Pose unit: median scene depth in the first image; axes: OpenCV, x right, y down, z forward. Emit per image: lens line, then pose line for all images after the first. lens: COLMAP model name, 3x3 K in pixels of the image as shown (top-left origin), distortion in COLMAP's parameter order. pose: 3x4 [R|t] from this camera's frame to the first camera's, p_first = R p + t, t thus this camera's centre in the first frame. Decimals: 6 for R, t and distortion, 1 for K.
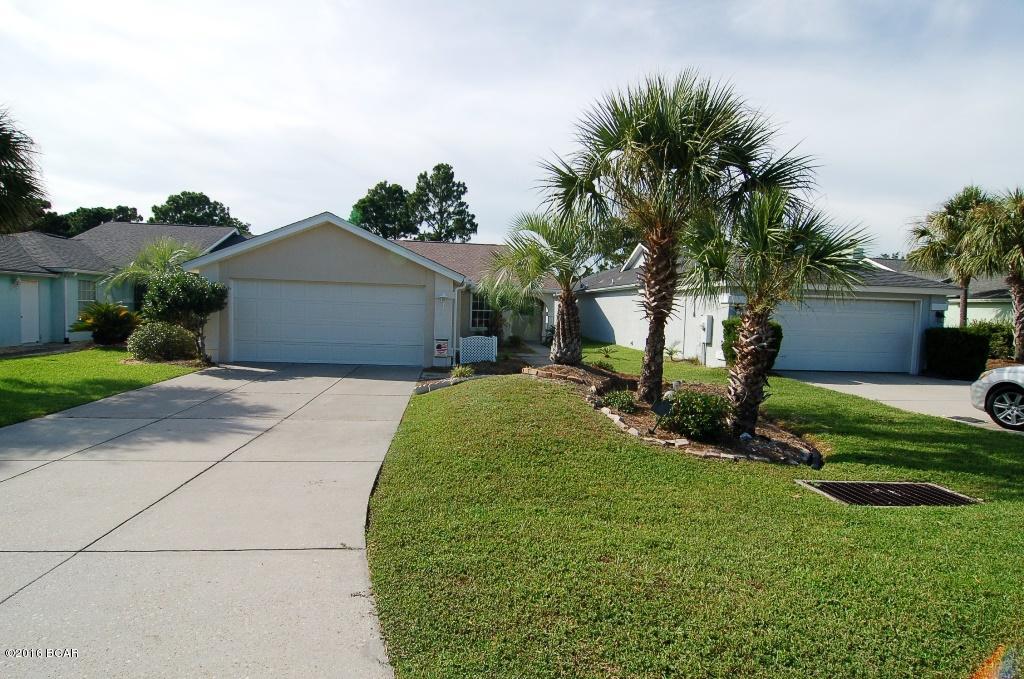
lens RADIAL K [[550.8, 0, 506.3], [0, 550.8, 344.9], [0, 0, 1]] dist [0.000907, -0.017838]
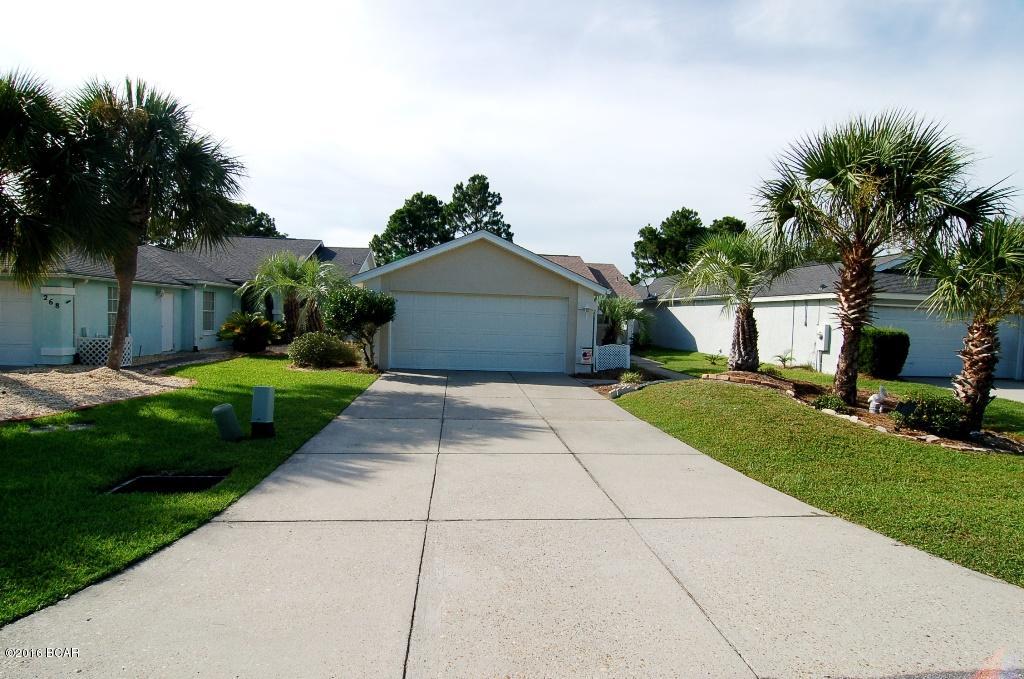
lens RADIAL K [[550.8, 0, 506.3], [0, 550.8, 344.9], [0, 0, 1]] dist [0.000907, -0.017838]
pose [[0.999958, -0.000888, -0.009100, -0.310018], [0.000766, 0.999910, -0.013411, -0.001438], [0.009111, 0.013404, 0.999869, -0.083113]]
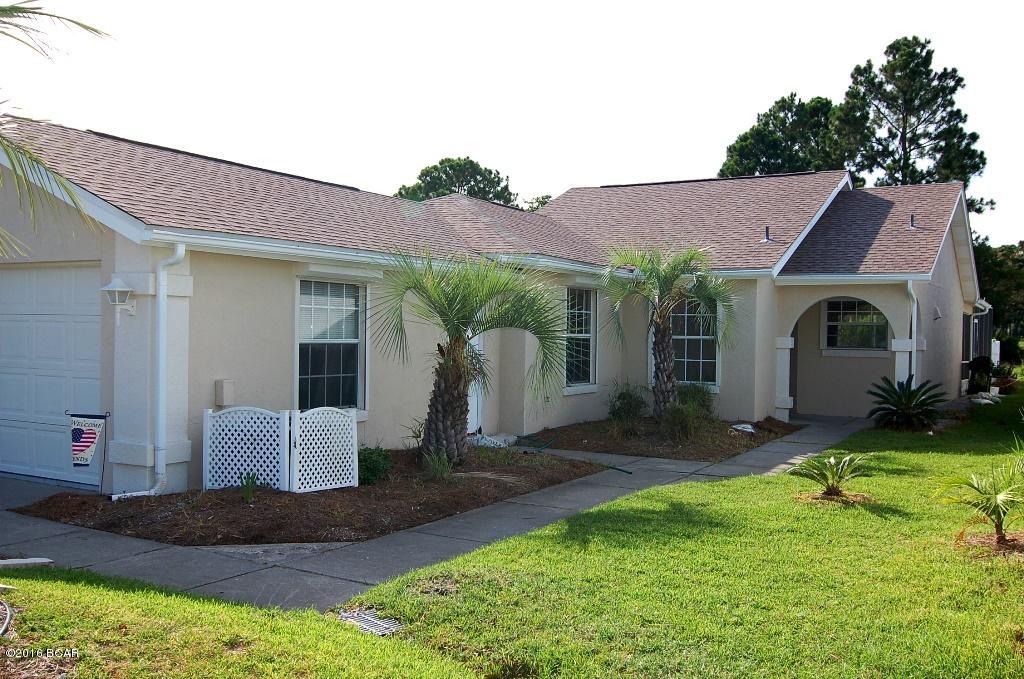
lens RADIAL K [[959.3, 0, 512.0], [0, 959.3, 339.5], [0, 0, 1]] dist [0.000147, 0.008533]
pose [[0.811939, -0.014639, -0.583559, 0.501745], [-0.028481, 0.997501, -0.064651, -0.029323], [0.583047, 0.069113, 0.809493, 0.834769]]
